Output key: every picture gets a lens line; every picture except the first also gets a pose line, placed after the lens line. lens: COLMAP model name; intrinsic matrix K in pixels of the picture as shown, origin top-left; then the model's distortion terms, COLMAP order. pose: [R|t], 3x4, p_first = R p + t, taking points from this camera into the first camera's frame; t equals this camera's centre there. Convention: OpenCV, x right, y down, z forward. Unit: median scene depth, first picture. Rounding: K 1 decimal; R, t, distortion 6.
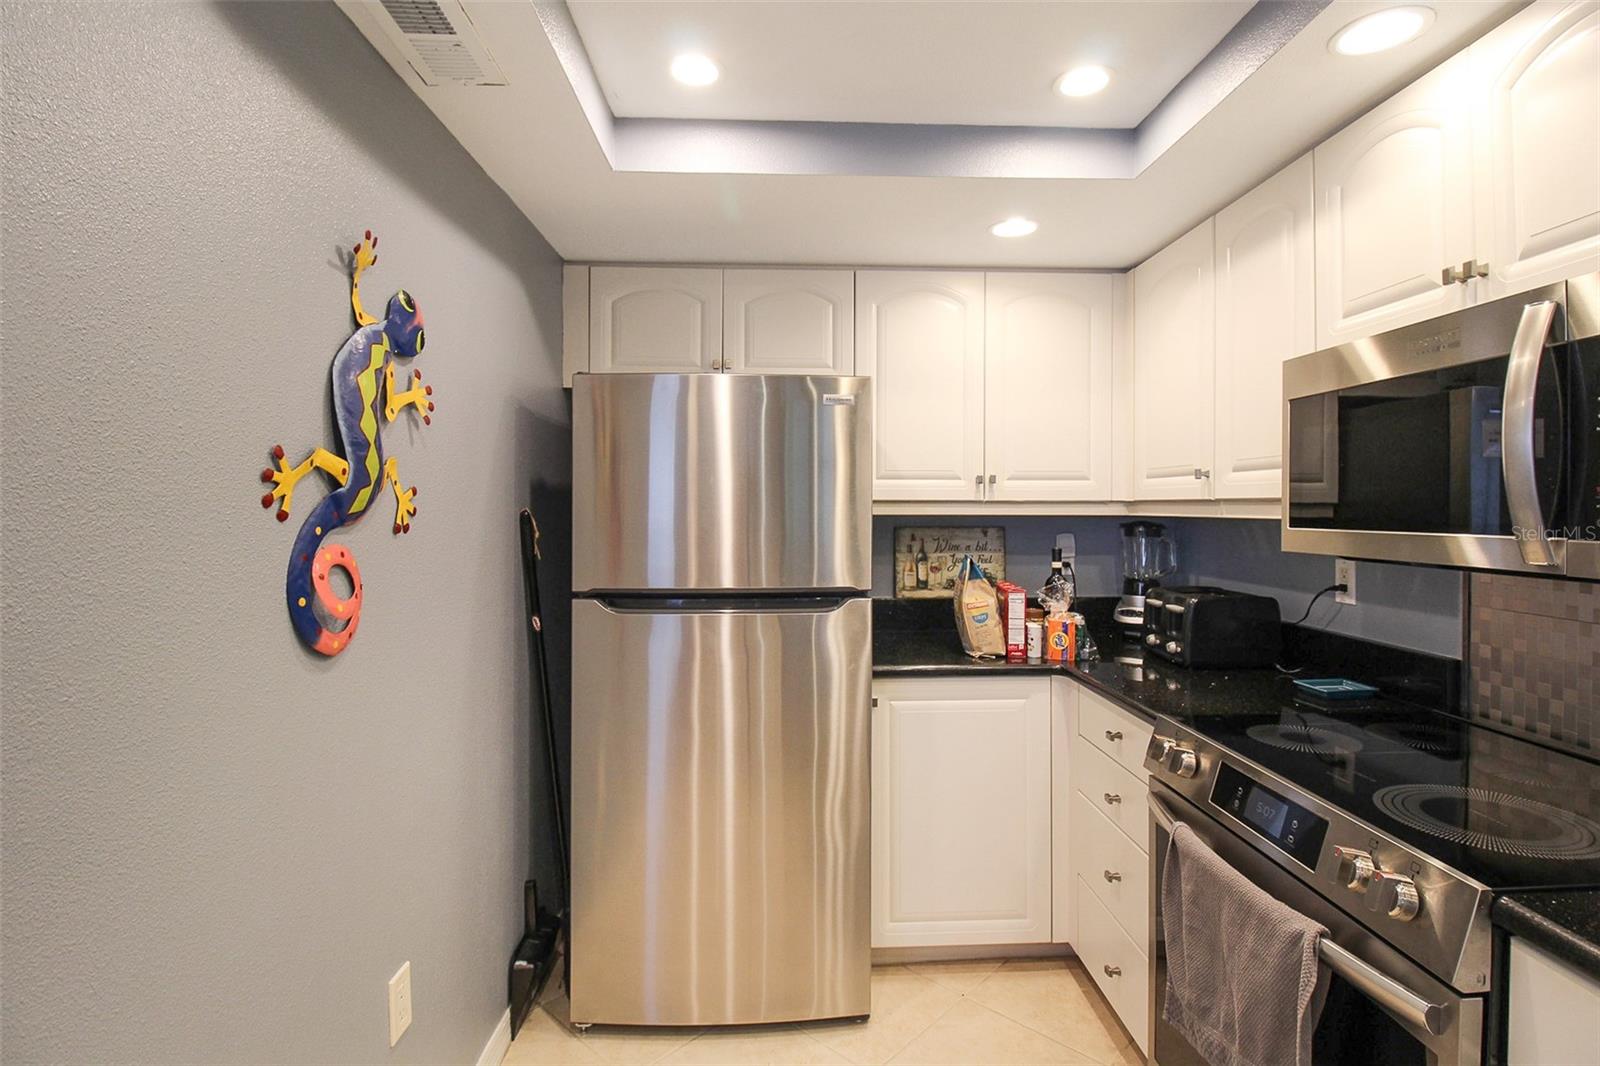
lens RADIAL K [[690.0, 0, 900.2], [0, 690.0, 510.4], [0, 0, 1]] dist [-0.001319, -0.013680]
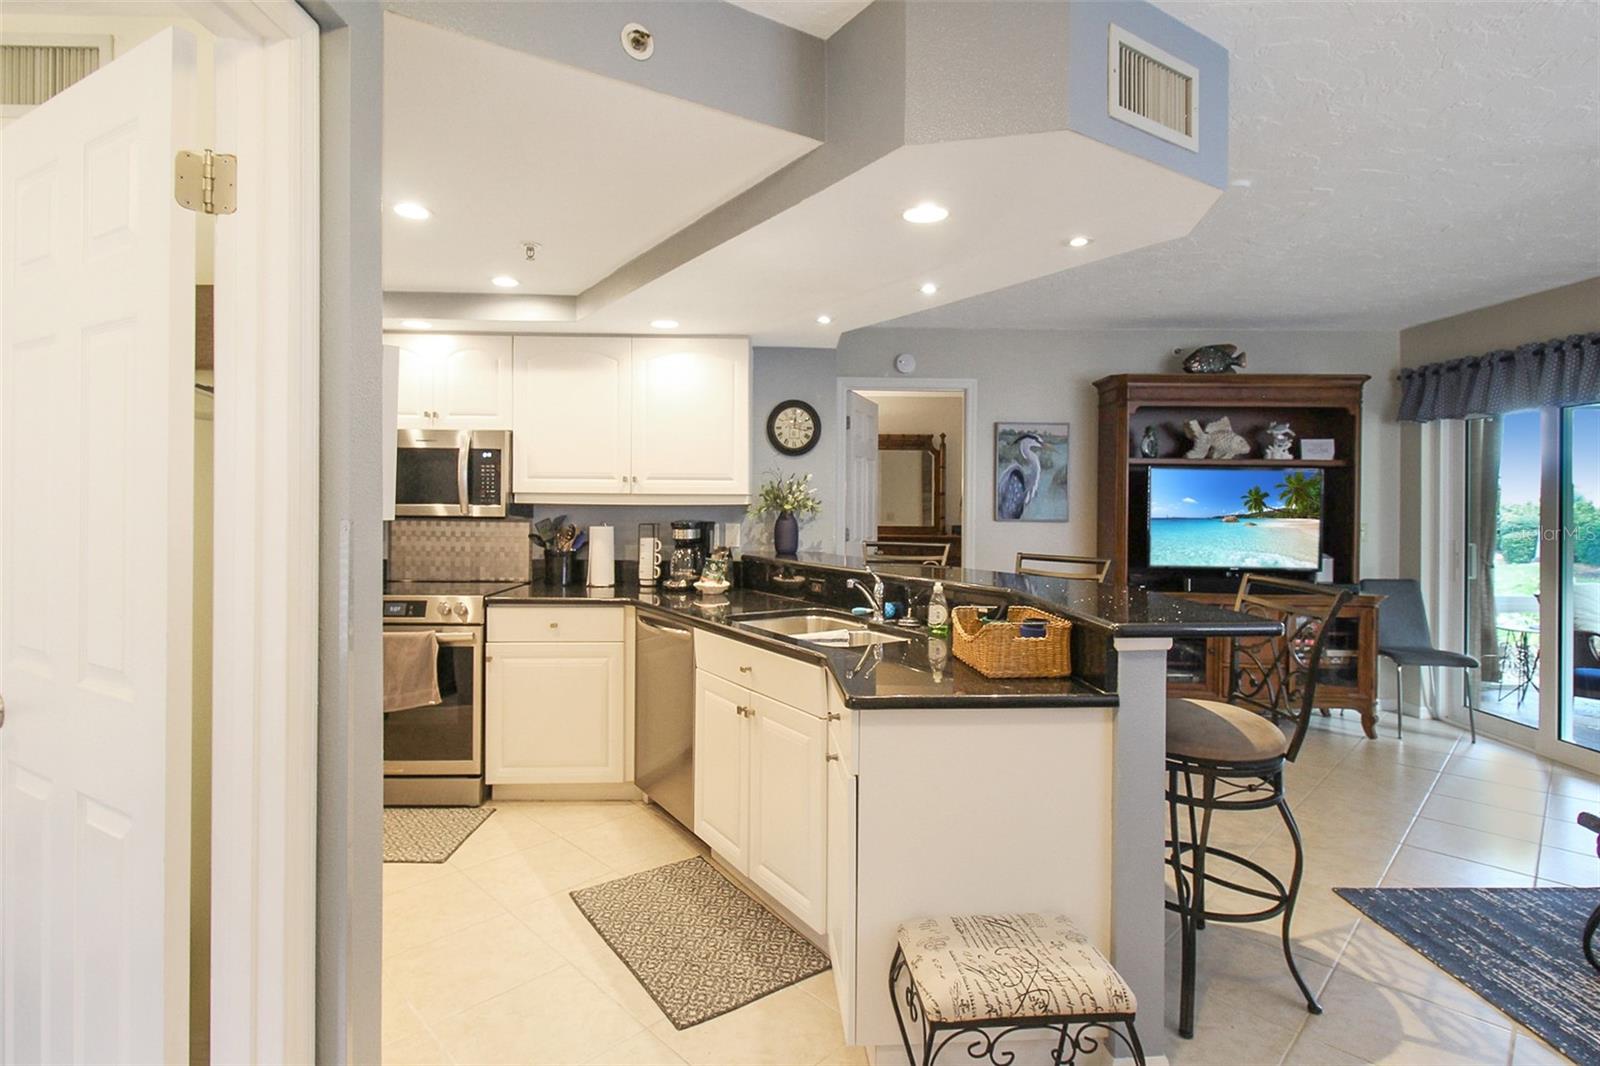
lens RADIAL K [[808.9, 0, 812.1], [0, 808.9, 501.4], [0, 0, 1]] dist [0.002162, -0.008522]
pose [[0.013778, -0.006500, 0.999884, -1.692117], [-0.006746, 0.999956, 0.006594, -0.008806], [-0.999882, -0.006836, 0.013734, -0.430877]]
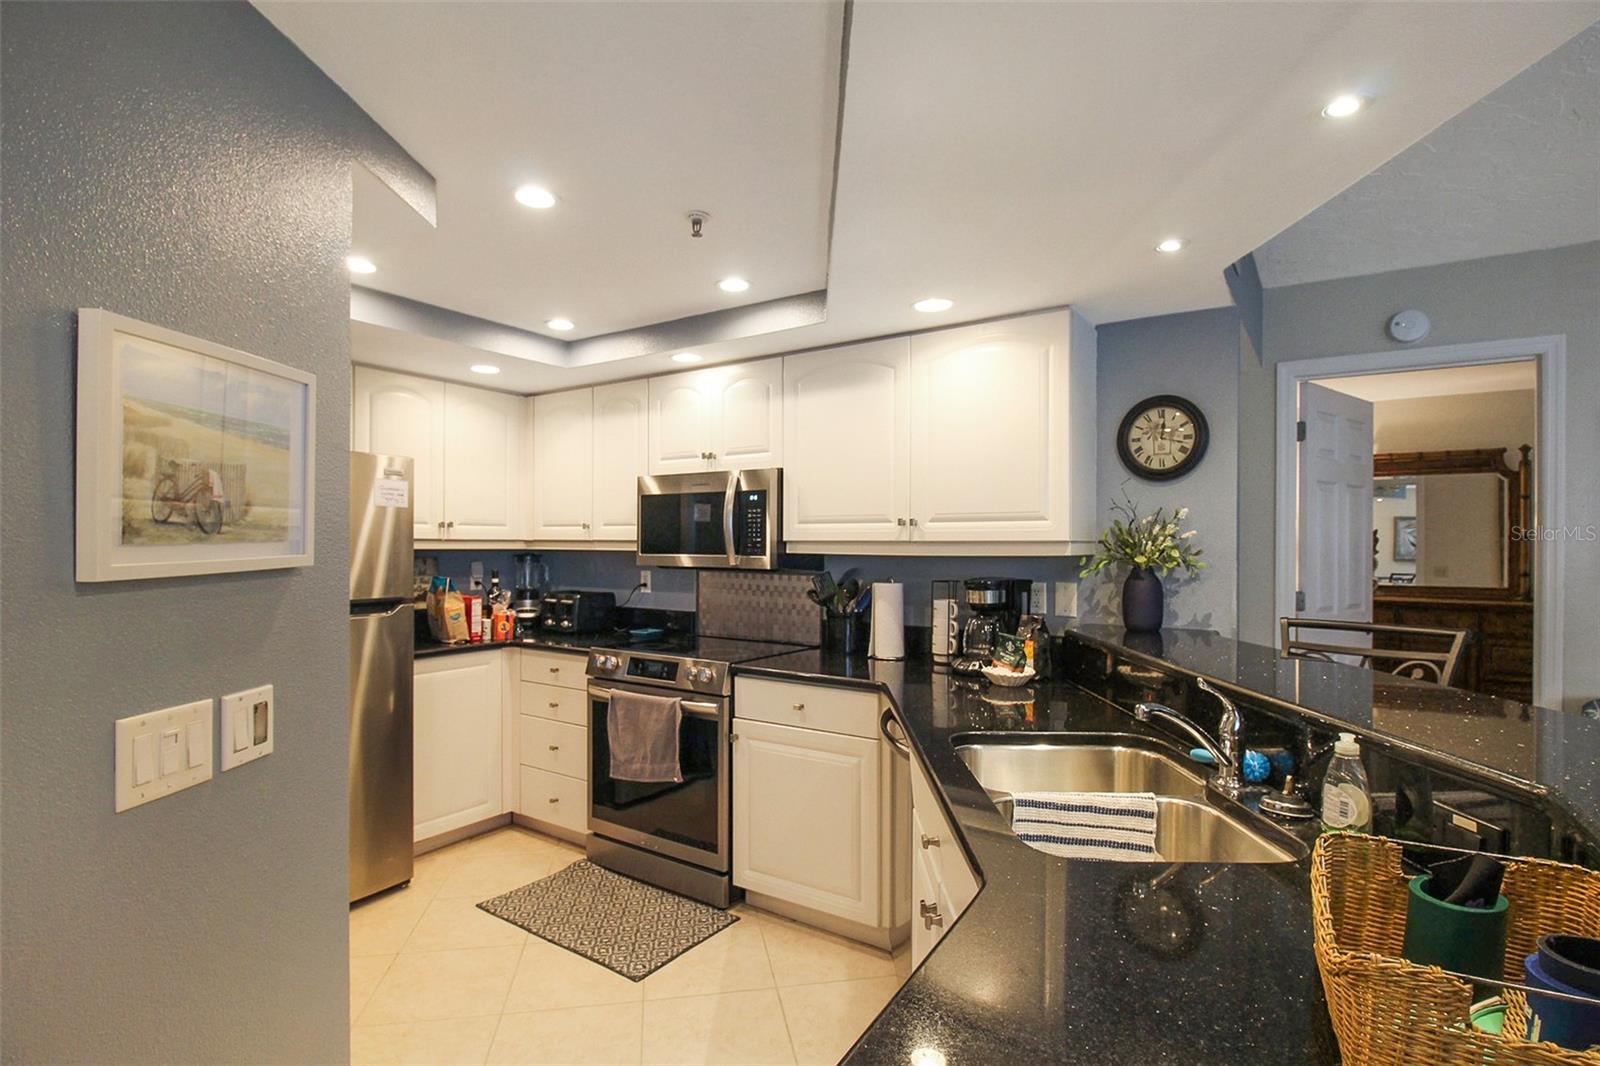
lens RADIAL K [[785.0, 0, 774.4], [0, 785.0, 540.2], [0, 0, 1]] dist [-0.019052, -0.000241]
pose [[0.614033, 0.005196, 0.789263, -0.916556], [-0.000964, 0.999983, -0.005833, -0.003683], [-0.789280, 0.002821, 0.614027, -0.688950]]
